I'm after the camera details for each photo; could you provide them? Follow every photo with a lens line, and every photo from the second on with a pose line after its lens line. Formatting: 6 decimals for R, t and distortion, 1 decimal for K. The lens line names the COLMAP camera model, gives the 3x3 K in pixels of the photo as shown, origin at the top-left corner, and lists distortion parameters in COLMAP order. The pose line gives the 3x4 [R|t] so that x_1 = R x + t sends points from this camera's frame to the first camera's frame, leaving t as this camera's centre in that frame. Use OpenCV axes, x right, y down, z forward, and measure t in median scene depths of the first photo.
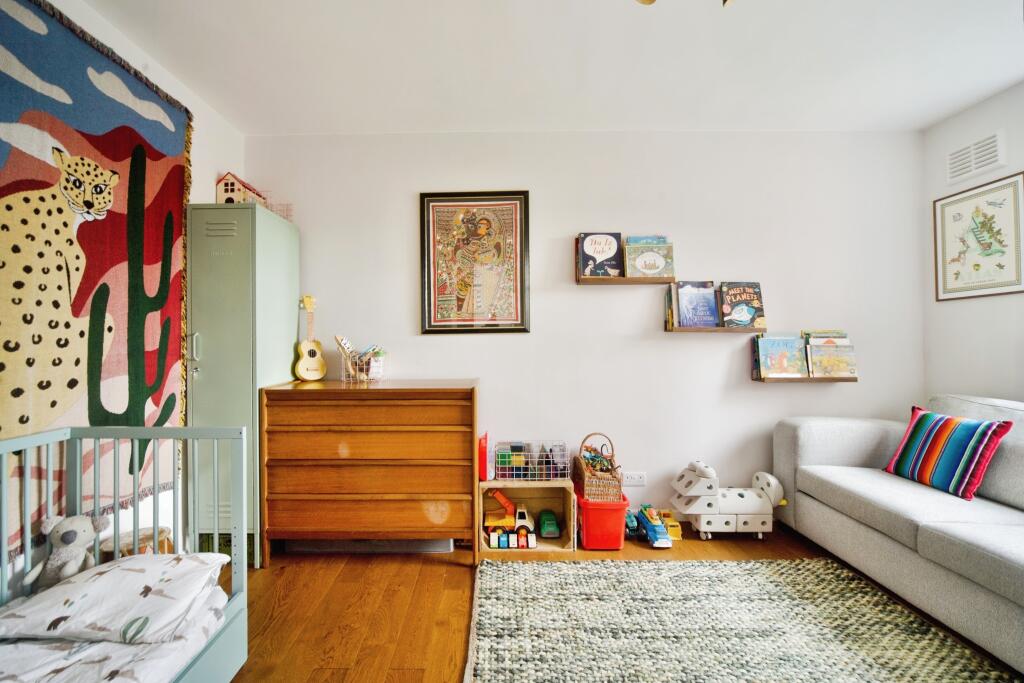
lens RADIAL K [[374.8, 0, 511.4], [0, 374.8, 334.9], [0, 0, 1]] dist [-0.001259, -0.000178]
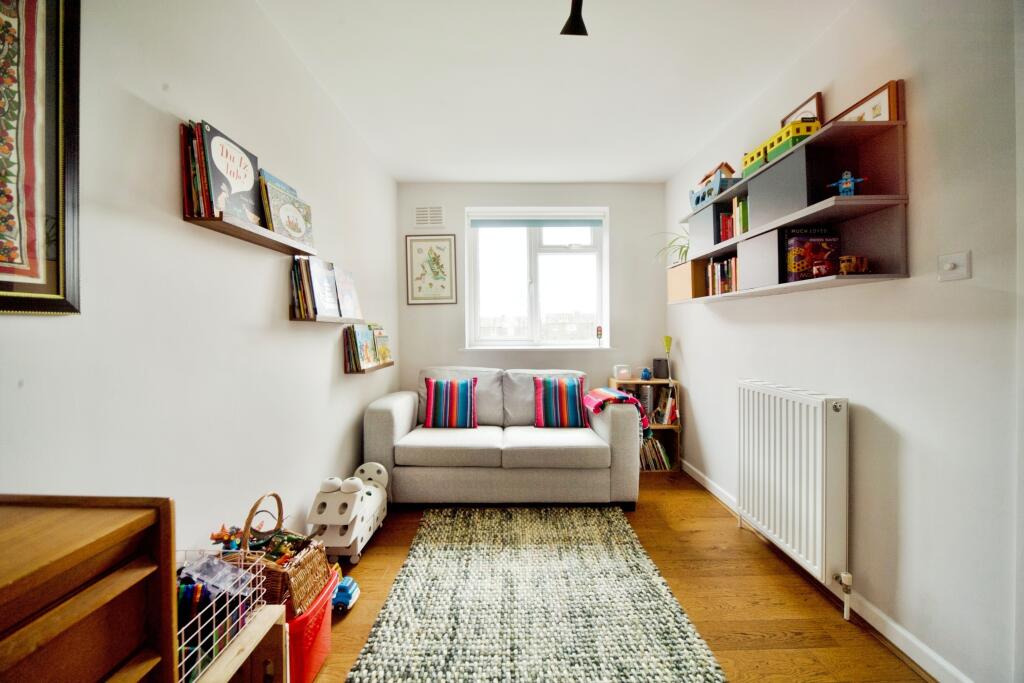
lens RADIAL K [[362.3, 0, 509.9], [0, 362.3, 331.6], [0, 0, 1]] dist [-0.001129, -0.000027]
pose [[0.083563, -0.002471, 0.996499, -0.269887], [-0.010341, 0.999941, 0.003347, 0.006610], [-0.996449, -0.010584, 0.083532, 0.549106]]
